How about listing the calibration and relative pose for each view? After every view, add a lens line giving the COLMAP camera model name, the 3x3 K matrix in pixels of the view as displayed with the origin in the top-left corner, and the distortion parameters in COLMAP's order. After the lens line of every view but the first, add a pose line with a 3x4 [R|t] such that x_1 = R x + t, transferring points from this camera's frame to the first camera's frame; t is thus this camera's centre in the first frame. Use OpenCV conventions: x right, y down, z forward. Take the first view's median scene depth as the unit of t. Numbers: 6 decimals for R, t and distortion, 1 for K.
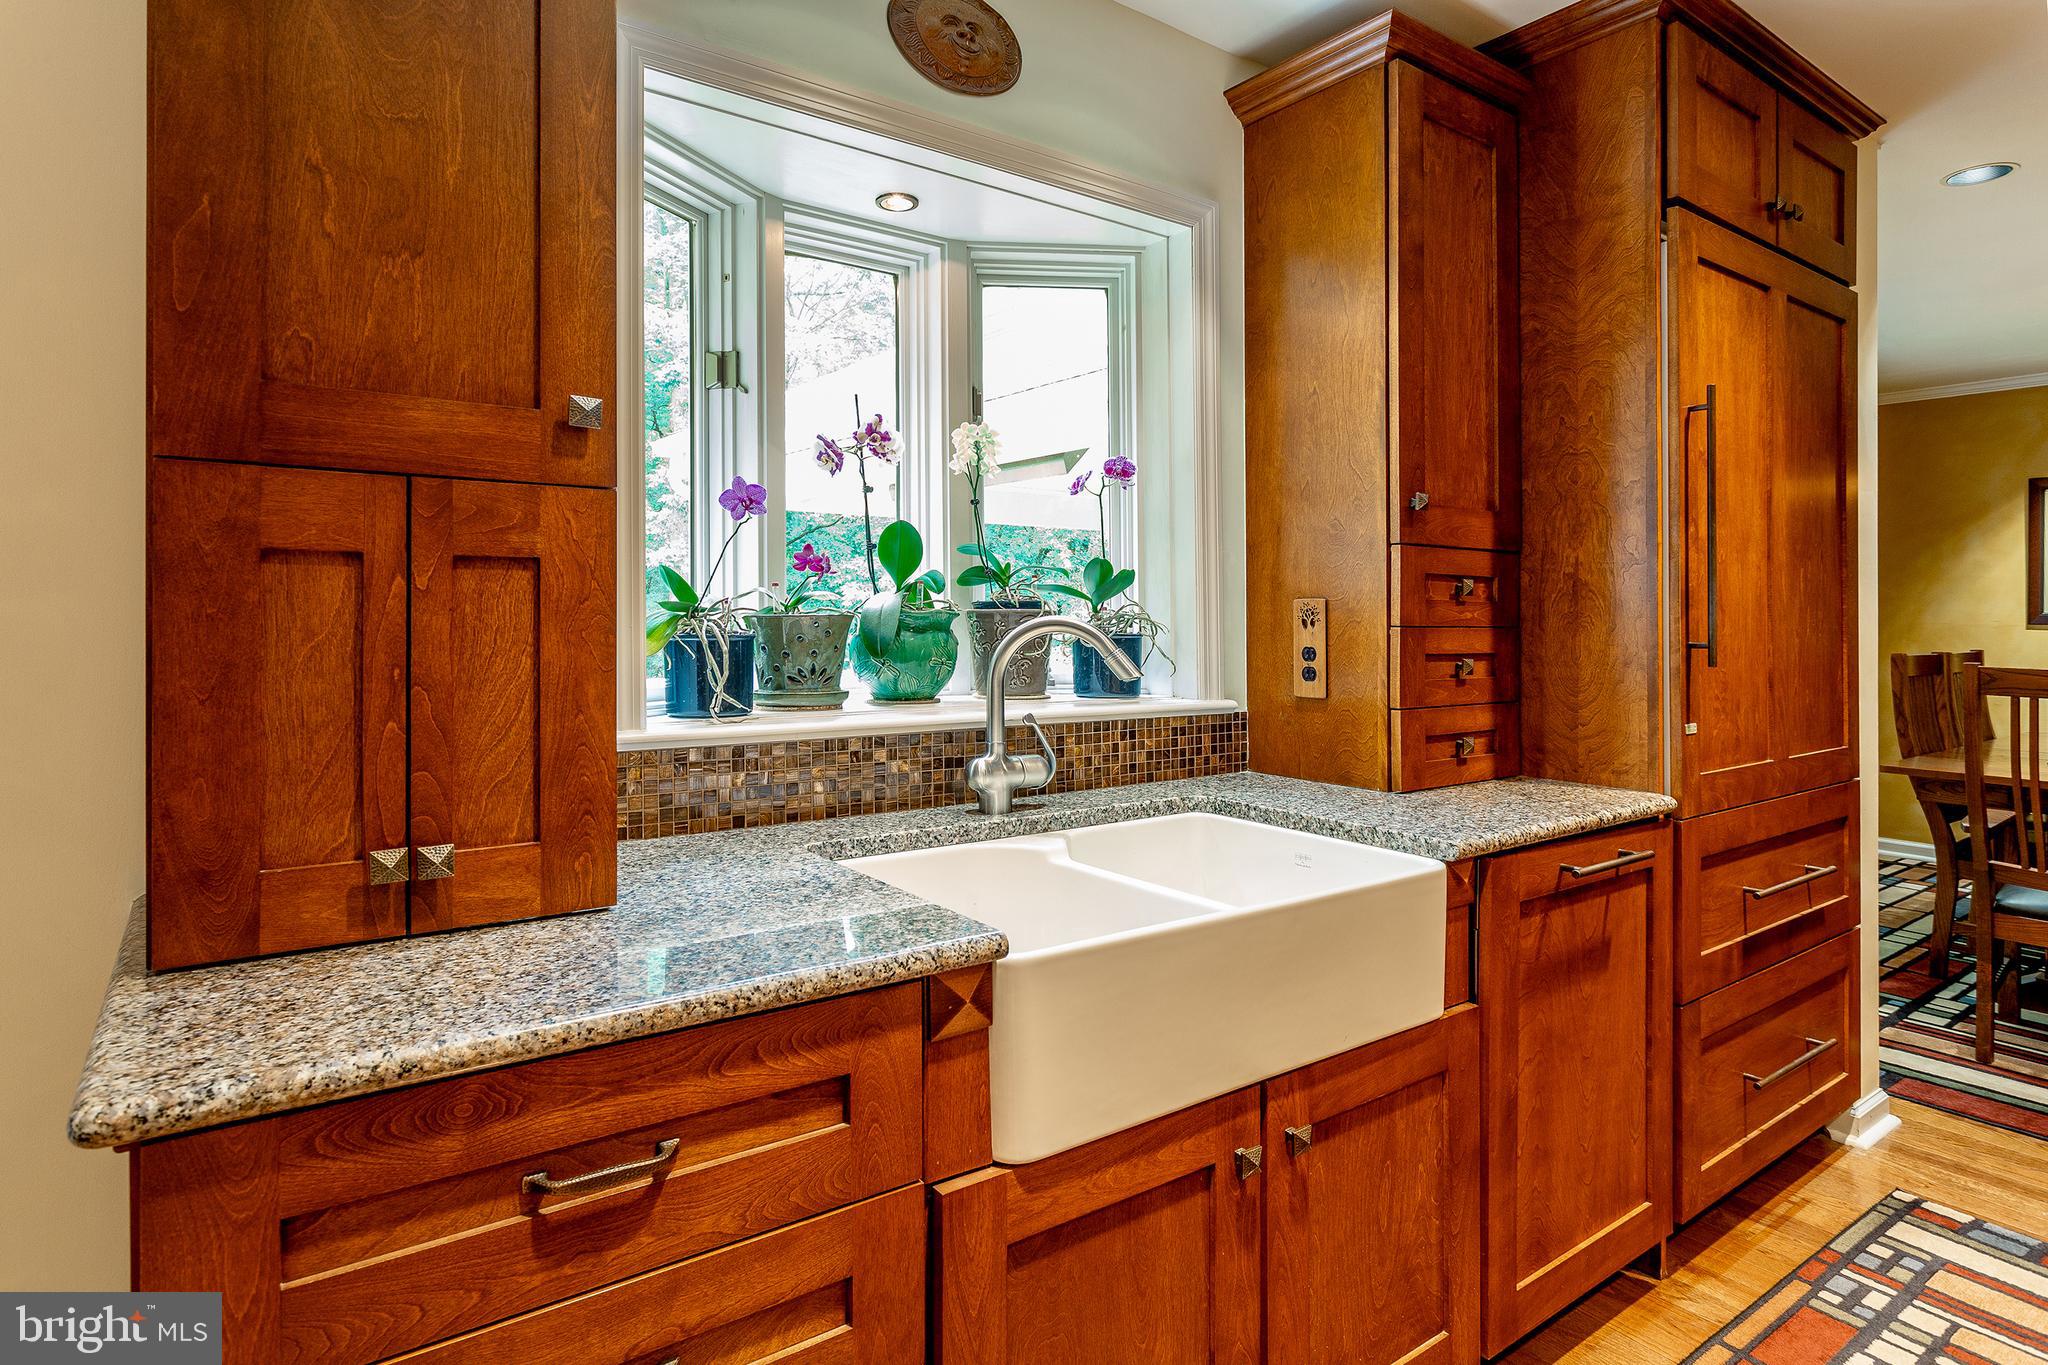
lens RADIAL K [[1095.8, 0, 886.7], [0, 1095.8, 606.7], [0, 0, 1]] dist [0.000084, -0.000736]
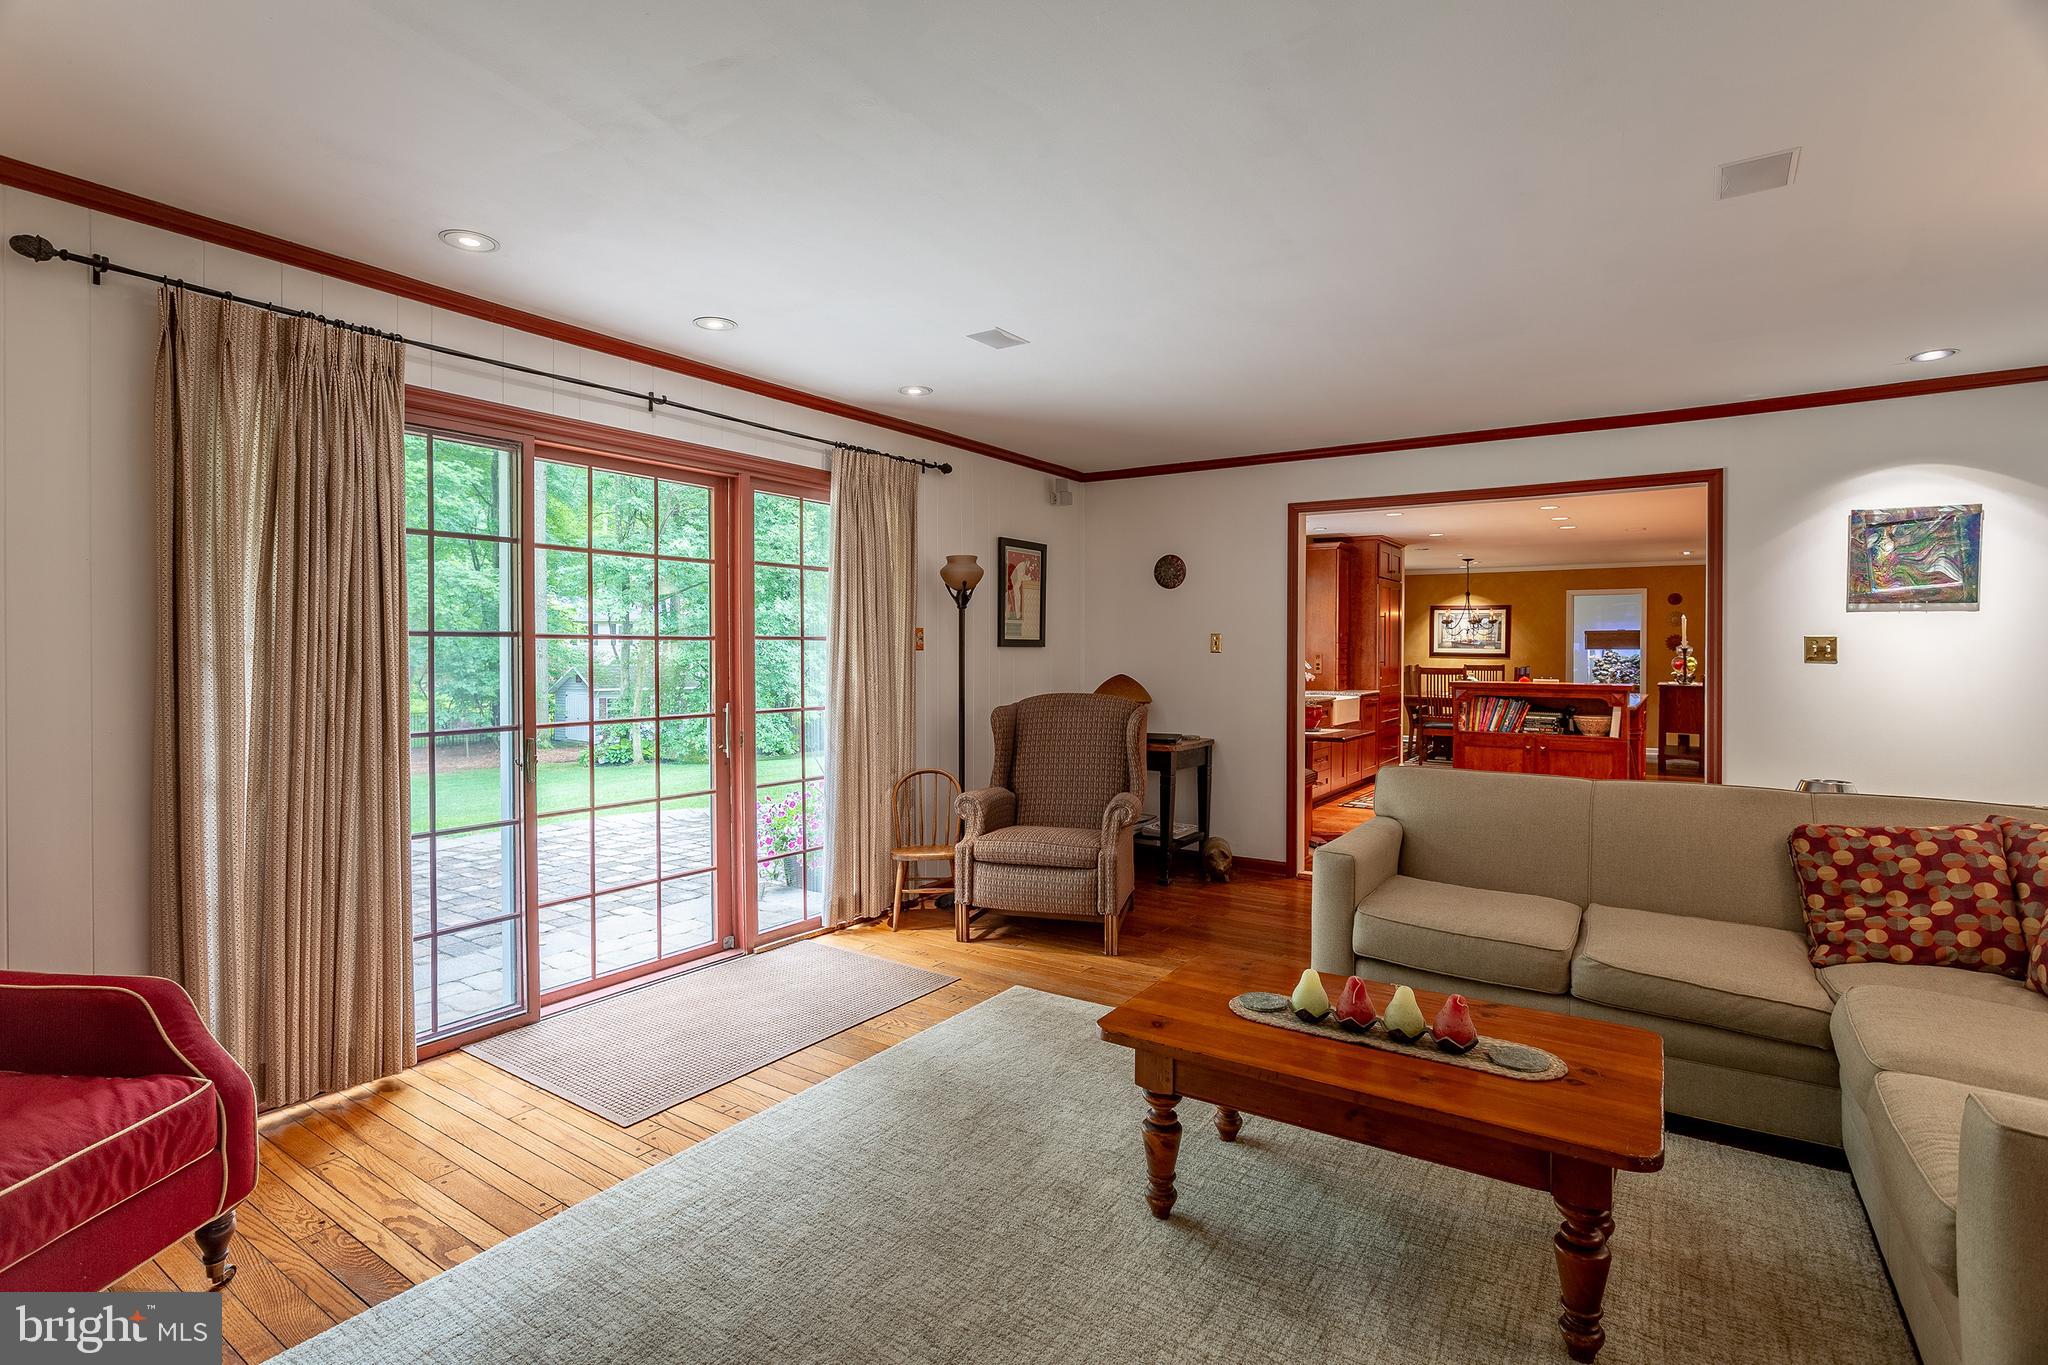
lens RADIAL K [[1012.0, 0, 985.7], [0, 1012.0, 659.2], [0, 0, 1]] dist [-0.000841, 0.000214]
pose [[0.923654, -0.006714, 0.383168, -2.658234], [-0.000547, 0.999822, 0.018838, -0.063491], [-0.383227, -0.017610, 0.923486, -2.543377]]
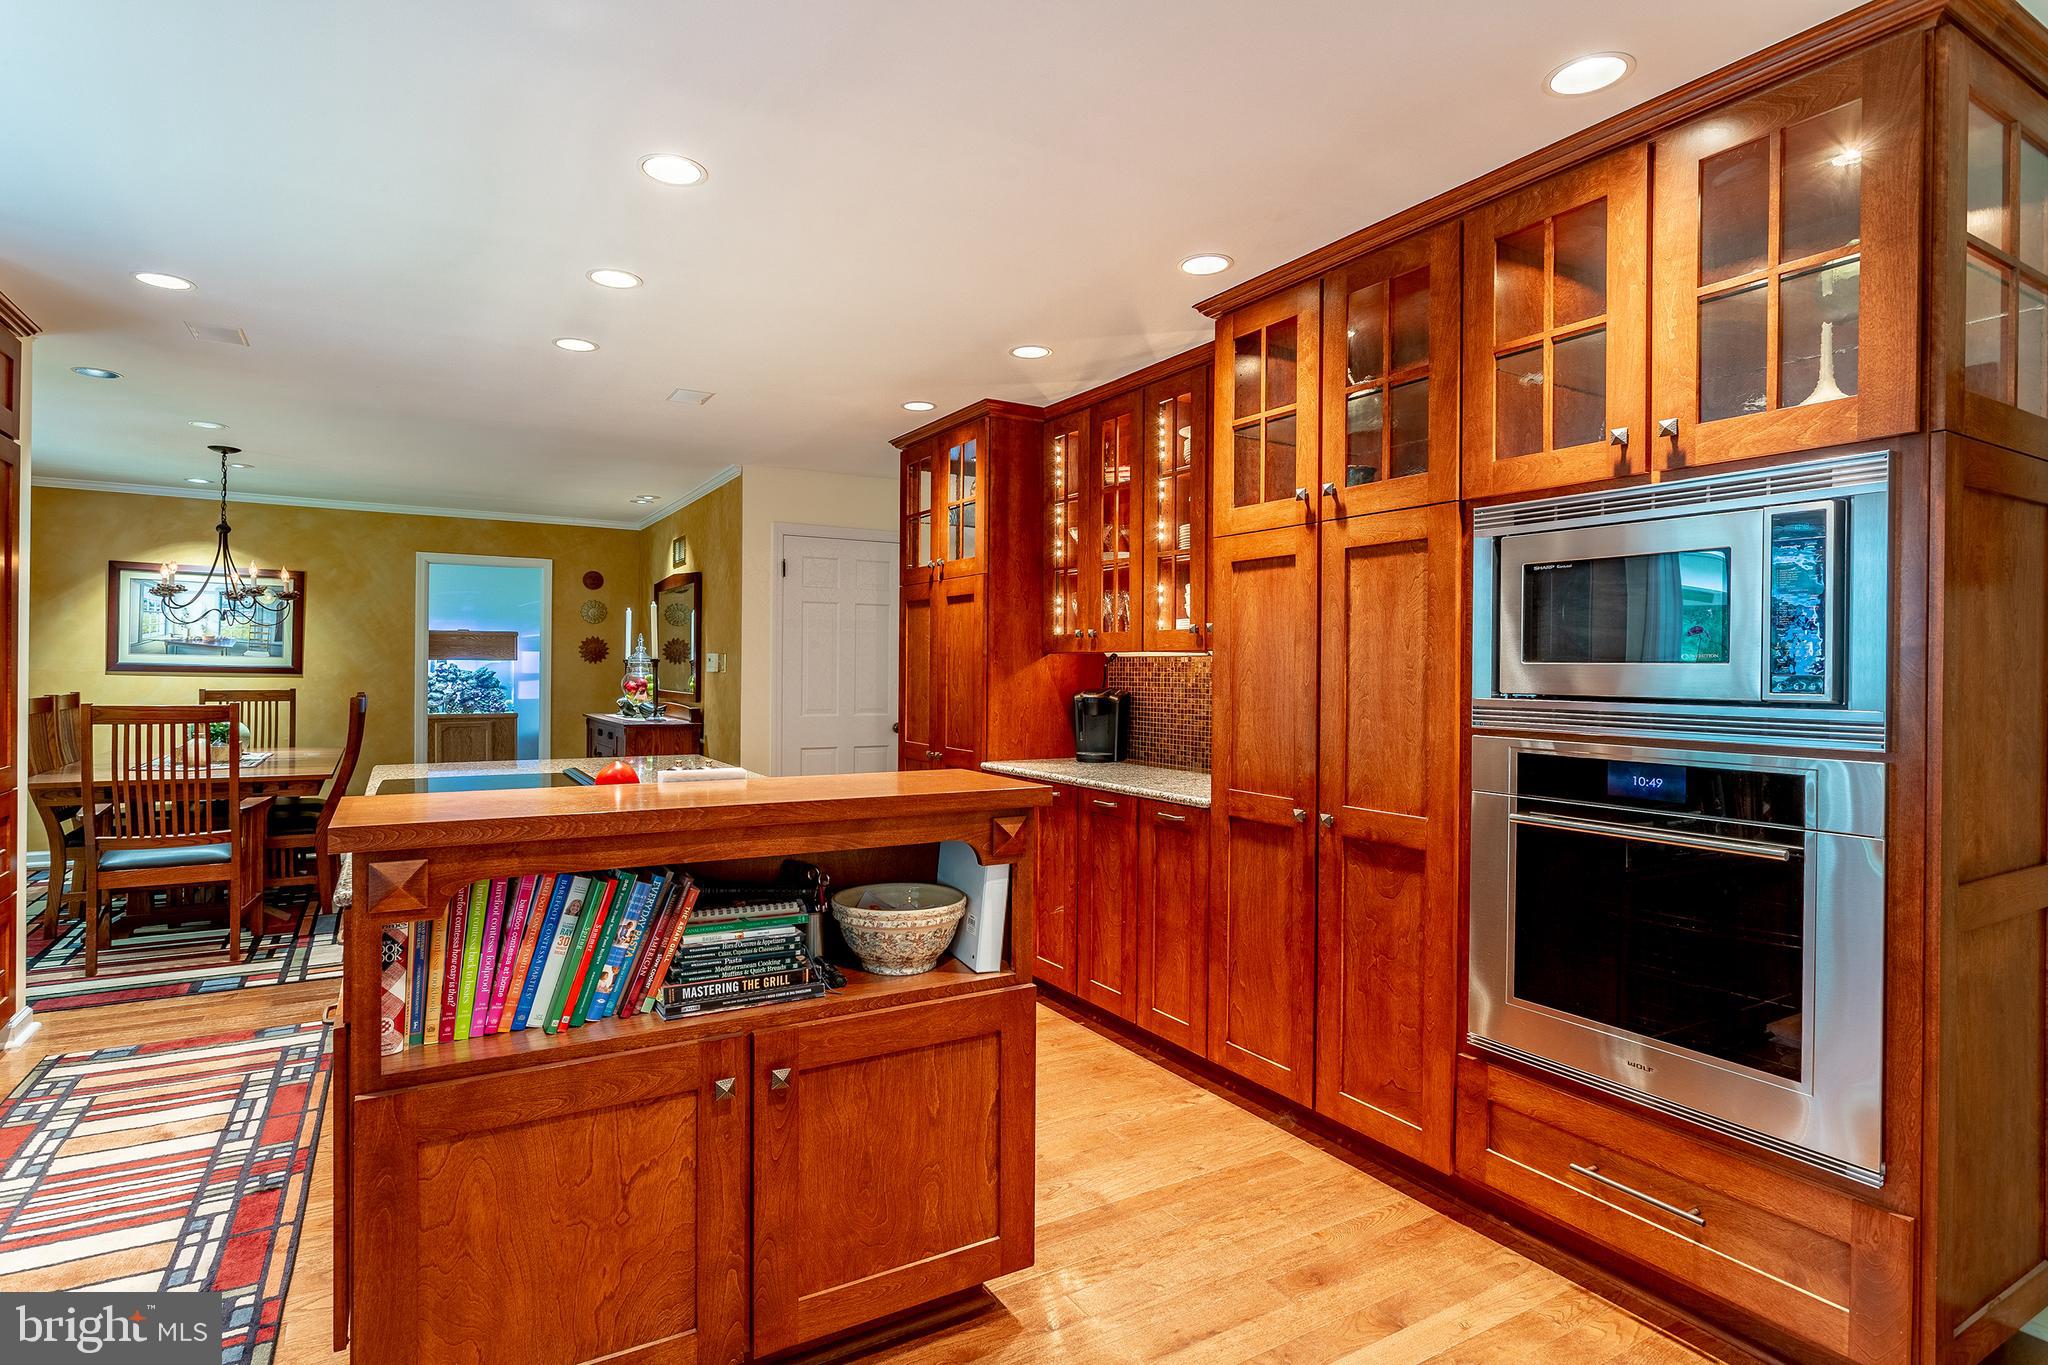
lens RADIAL K [[1053.1, 0, 1081.6], [0, 1053.1, 669.5], [0, 0, 1]] dist [-0.008473, 0.002198]
pose [[0.002384, -0.005814, 0.999980, -0.542542], [-0.017431, 0.999831, 0.005854, -0.033886], [-0.999845, -0.017444, 0.002282, -0.444033]]
